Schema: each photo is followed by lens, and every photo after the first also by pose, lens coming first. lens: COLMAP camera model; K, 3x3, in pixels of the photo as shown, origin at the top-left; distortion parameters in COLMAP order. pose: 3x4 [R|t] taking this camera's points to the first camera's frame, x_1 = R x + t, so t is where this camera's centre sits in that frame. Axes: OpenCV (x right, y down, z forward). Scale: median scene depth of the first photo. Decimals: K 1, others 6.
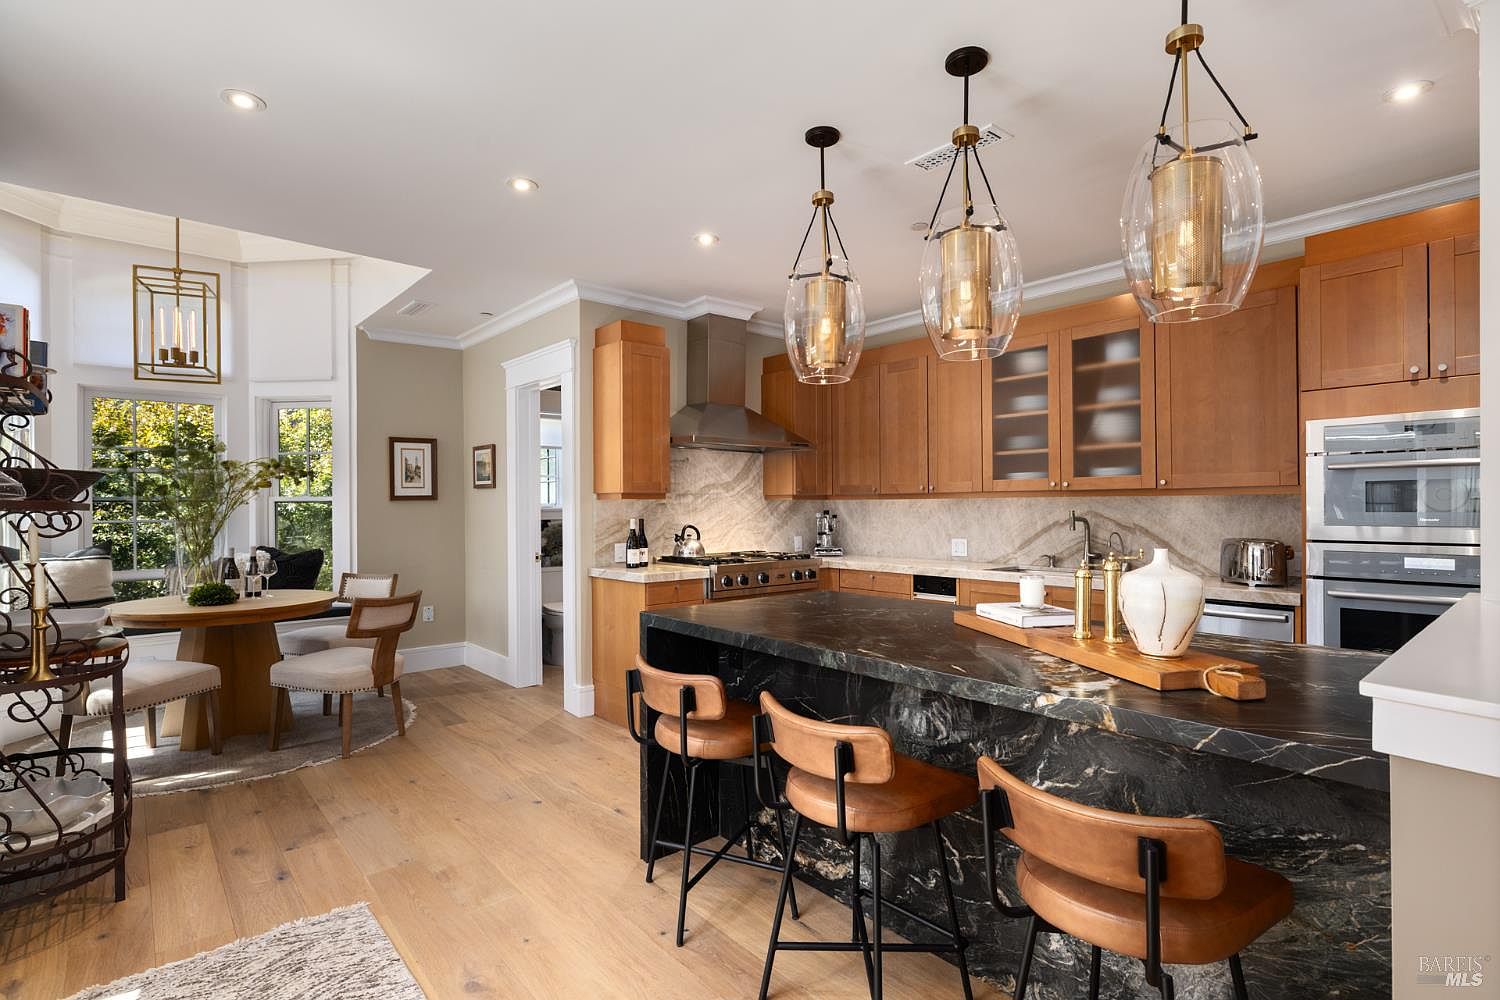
lens RADIAL K [[712.5, 0, 762.9], [0, 712.5, 503.9], [0, 0, 1]] dist [-0.011846, 0.003689]
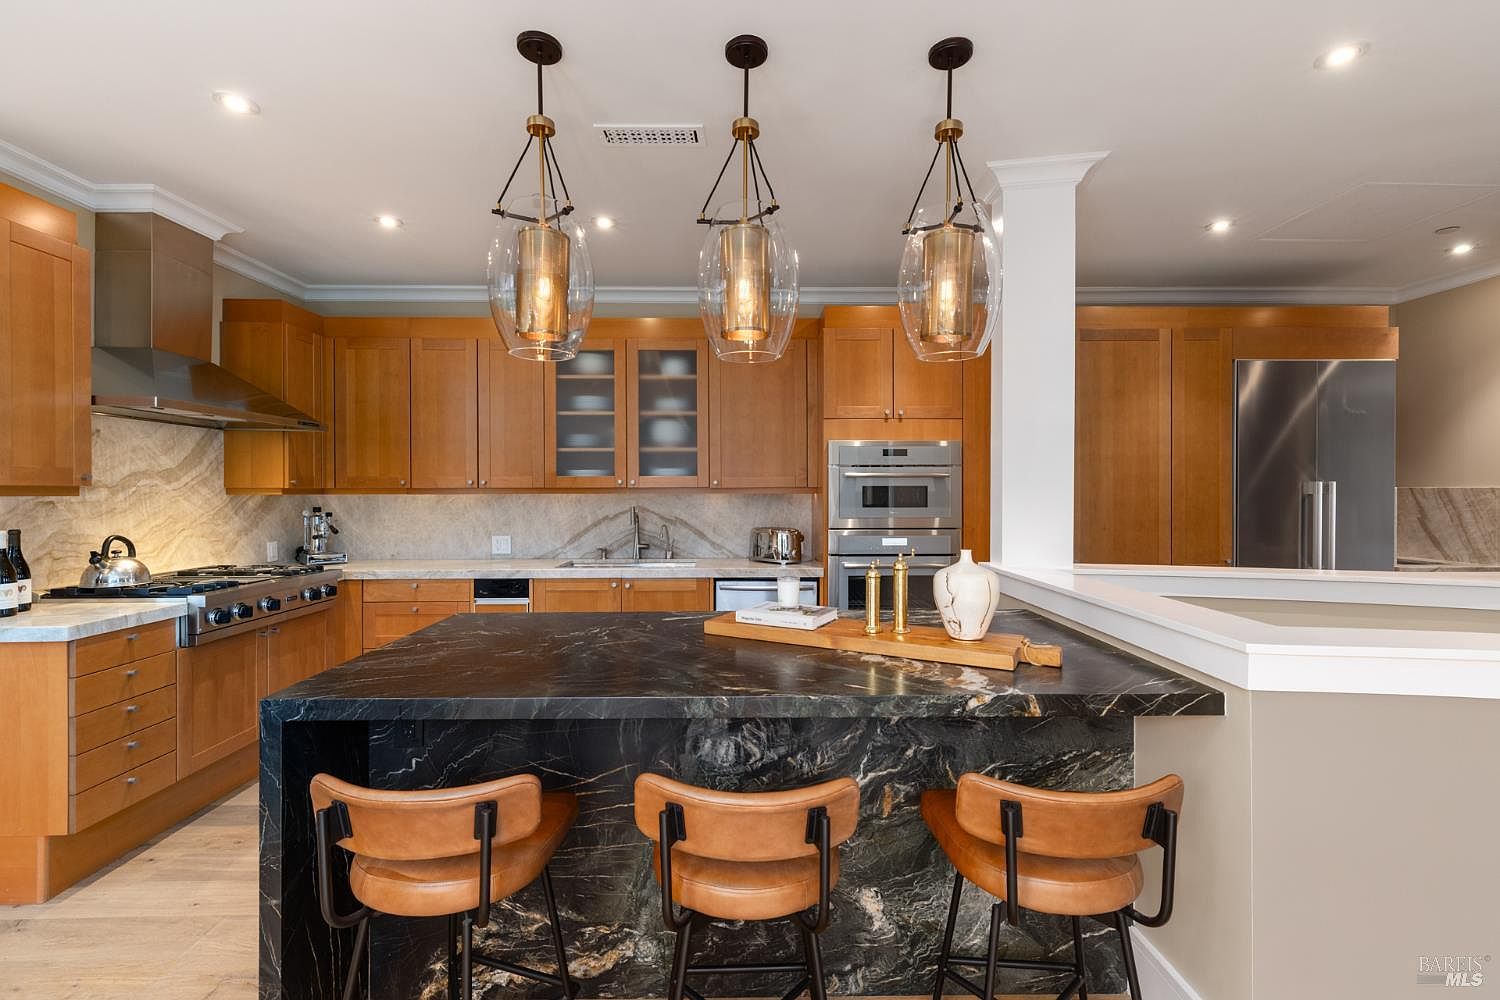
lens RADIAL K [[643.7, 0, 741.0], [0, 643.7, 493.6], [0, 0, 1]] dist [0.006057, -0.000736]
pose [[0.654971, 0.000534, 0.755654, -0.184698], [-0.003406, 0.999992, 0.002246, -0.011938], [-0.755647, -0.004045, 0.654967, 0.208712]]
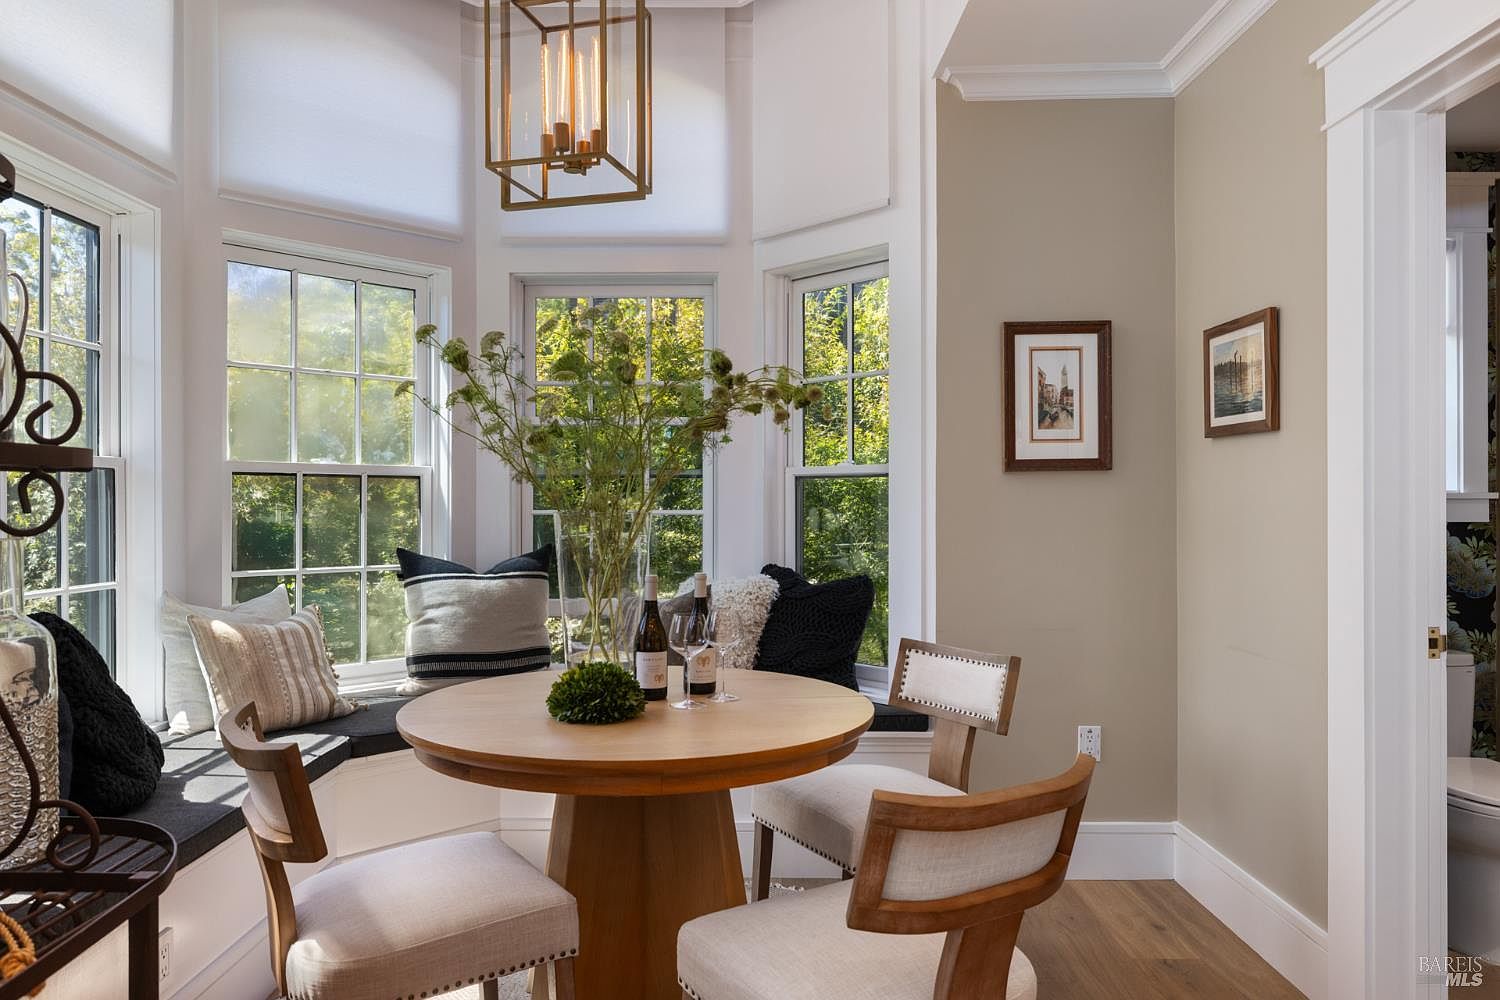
lens RADIAL K [[1051.8, 0, 746.5], [0, 1051.8, 494.9], [0, 0, 1]] dist [-0.010003, 0.000861]
pose [[0.740411, 0.004704, -0.672138, -0.272377], [-0.003536, 0.999989, 0.003102, 0.009946], [0.672145, 0.000080, 0.740419, 0.540289]]
